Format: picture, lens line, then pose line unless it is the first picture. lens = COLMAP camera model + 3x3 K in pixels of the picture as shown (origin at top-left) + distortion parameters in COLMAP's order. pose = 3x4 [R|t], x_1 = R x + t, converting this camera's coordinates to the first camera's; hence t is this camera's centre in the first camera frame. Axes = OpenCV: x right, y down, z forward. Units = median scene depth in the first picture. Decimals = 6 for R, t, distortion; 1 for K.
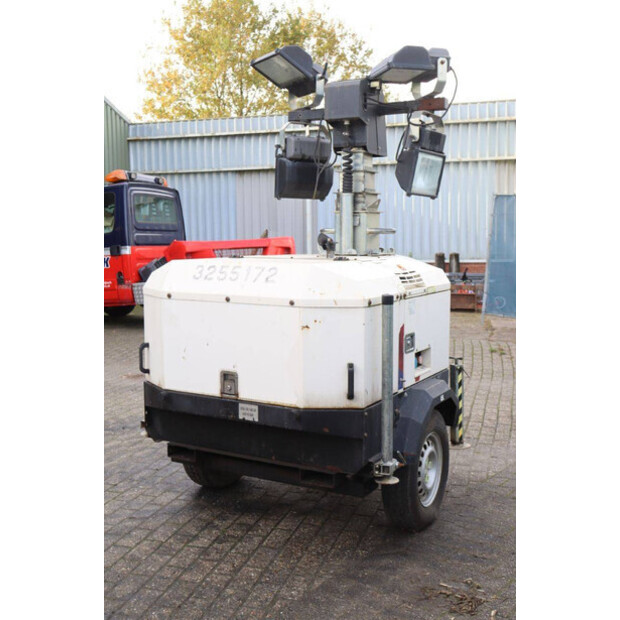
lens RADIAL K [[731.0, 0, 310.0], [0, 731.0, 310.0], [0, 0, 1]] dist [0.011761, 0.023837]
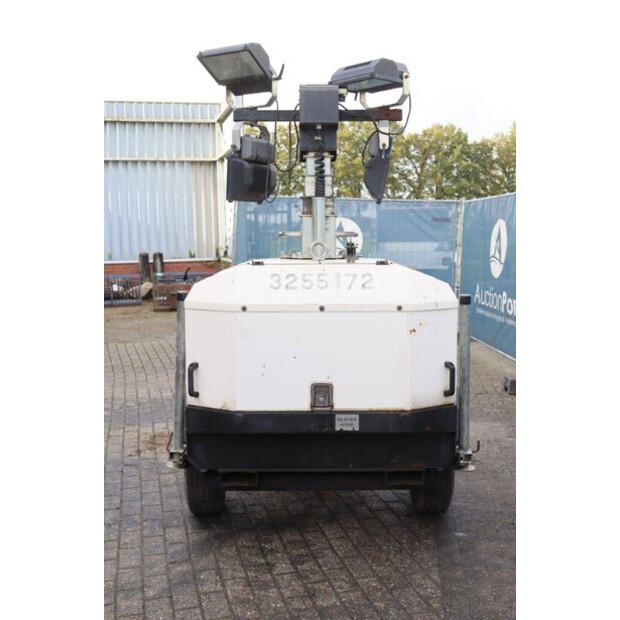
lens RADIAL K [[731.0, 0, 310.0], [0, 731.0, 310.0], [0, 0, 1]] dist [0.011761, 0.023837]
pose [[0.873036, -0.059463, 0.484016, -0.521246], [0.058267, 0.998147, 0.017528, -0.026590], [-0.484161, 0.012899, 0.874884, 0.146334]]
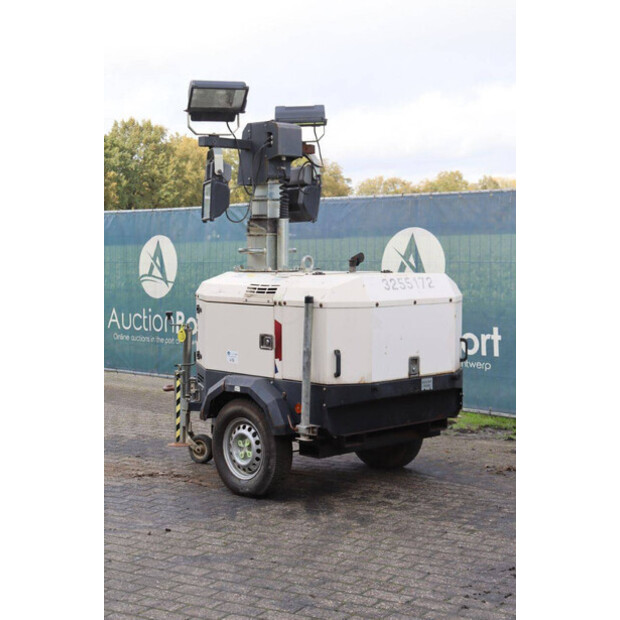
lens RADIAL K [[1086.7, 0, 310.0], [0, 1086.7, 310.0], [0, 0, 1]] dist [0.026231, 0.034528]
pose [[0.295576, -0.061971, 0.953307, -1.821587], [0.104847, 0.993970, 0.032106, -0.074729], [-0.949548, 0.090461, 0.300291, 0.516513]]
